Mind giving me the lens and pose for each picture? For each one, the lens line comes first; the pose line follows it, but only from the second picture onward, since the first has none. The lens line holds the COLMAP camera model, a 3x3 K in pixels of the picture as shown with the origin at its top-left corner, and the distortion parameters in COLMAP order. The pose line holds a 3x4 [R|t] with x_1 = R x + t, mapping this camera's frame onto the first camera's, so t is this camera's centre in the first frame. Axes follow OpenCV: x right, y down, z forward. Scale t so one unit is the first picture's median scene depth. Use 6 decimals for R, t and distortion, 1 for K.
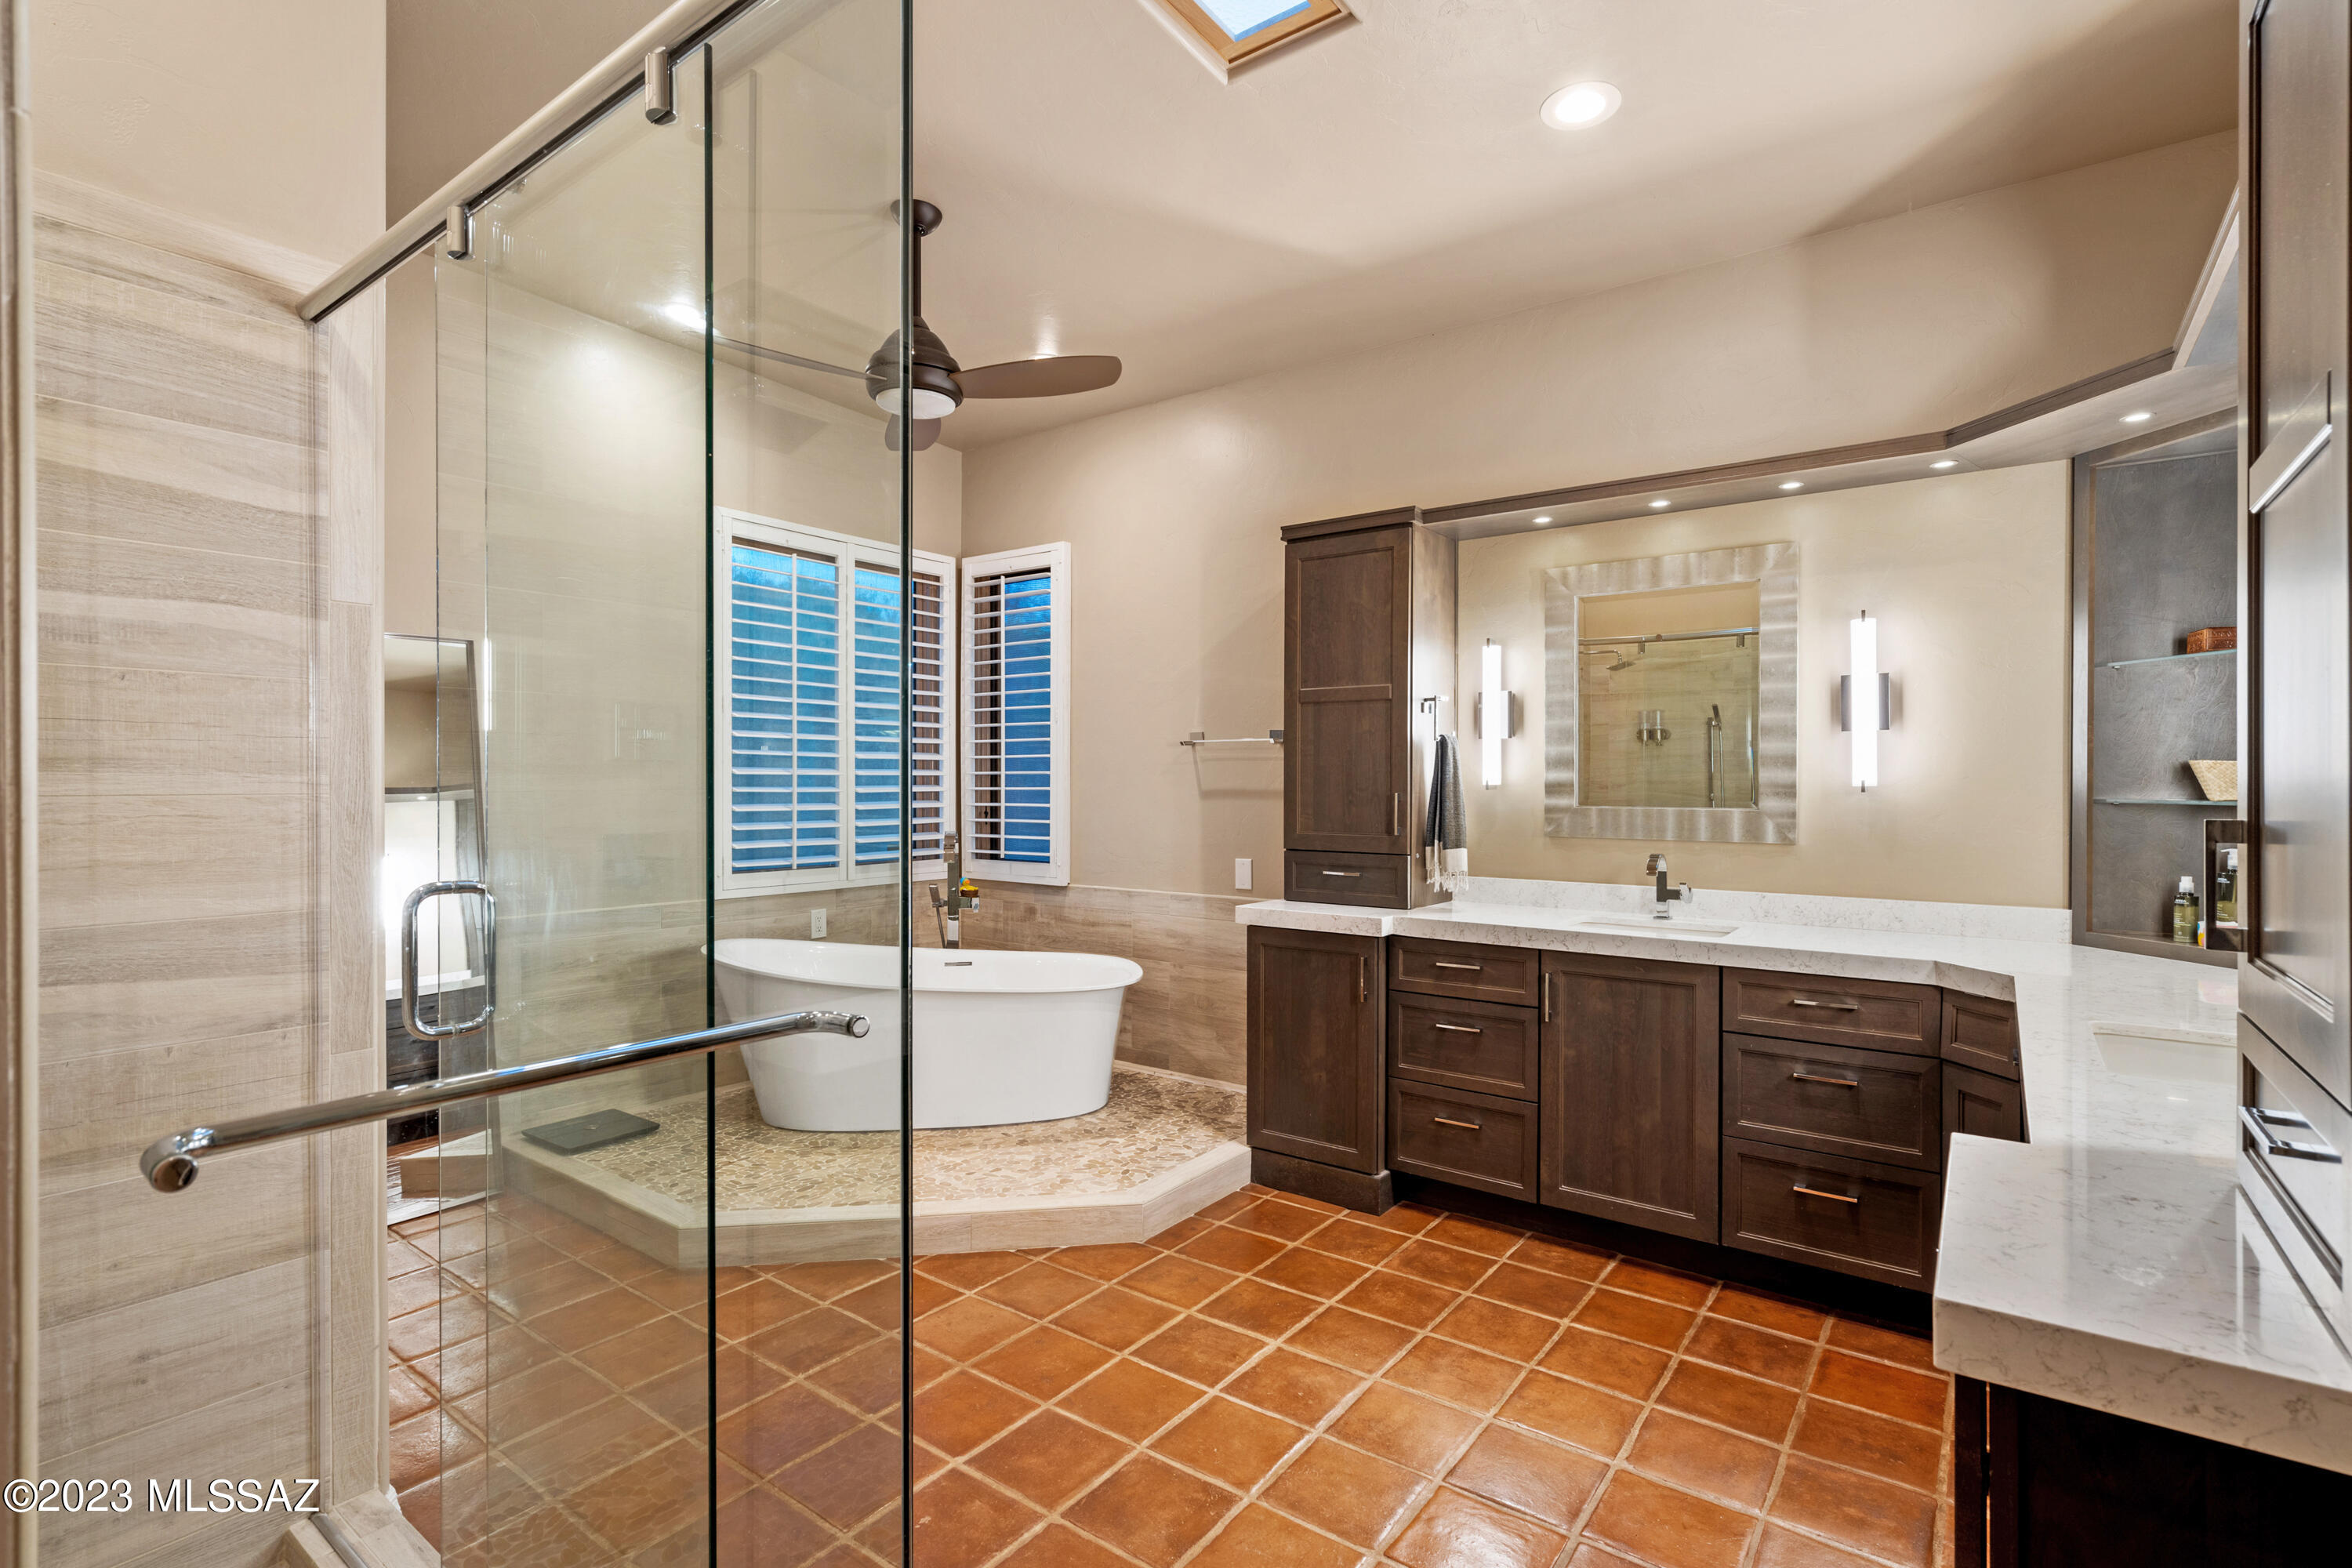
lens RADIAL K [[1092.0, 0, 1177.7], [0, 1092.0, 794.5], [0, 0, 1]] dist [-0.002834, -0.000675]
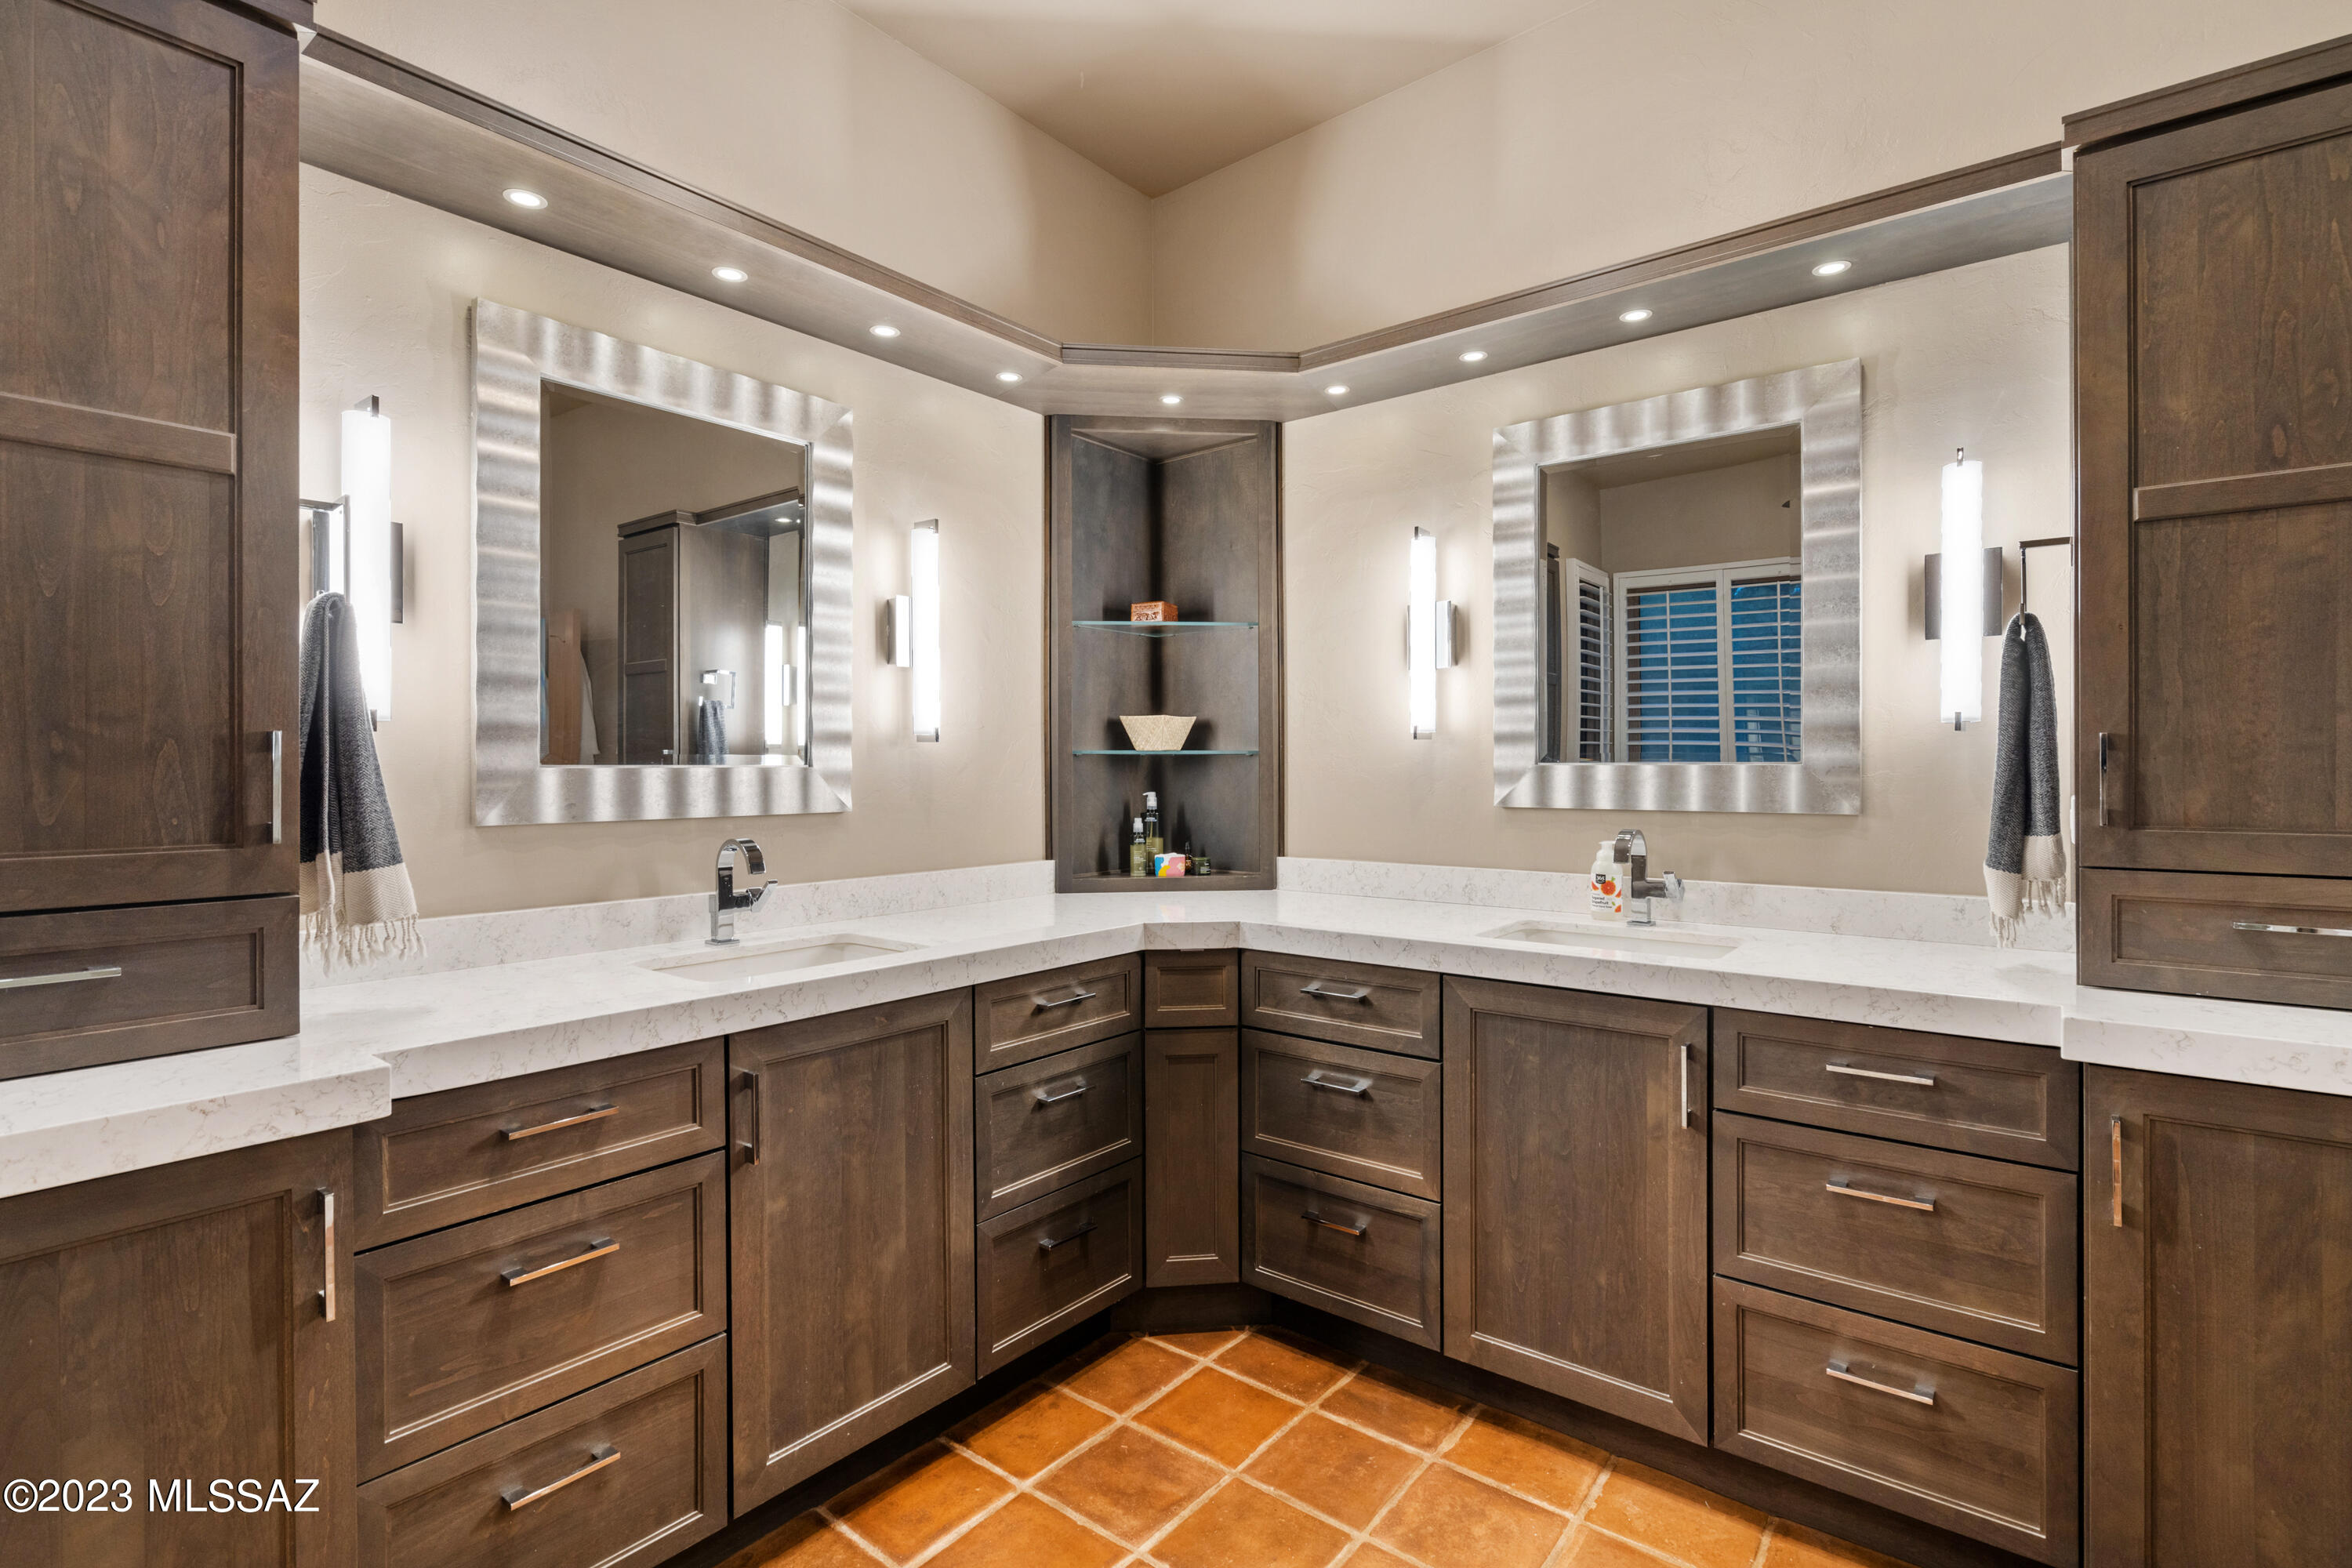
lens RADIAL K [[1106.9, 0, 1178.7], [0, 1106.9, 764.0], [0, 0, 1]] dist [-0.000533, 0.000060]
pose [[0.033784, -0.003456, 0.999423, -0.148561], [0.007142, 0.999969, 0.003217, 0.009649], [-0.999404, 0.007029, 0.033808, 0.597623]]
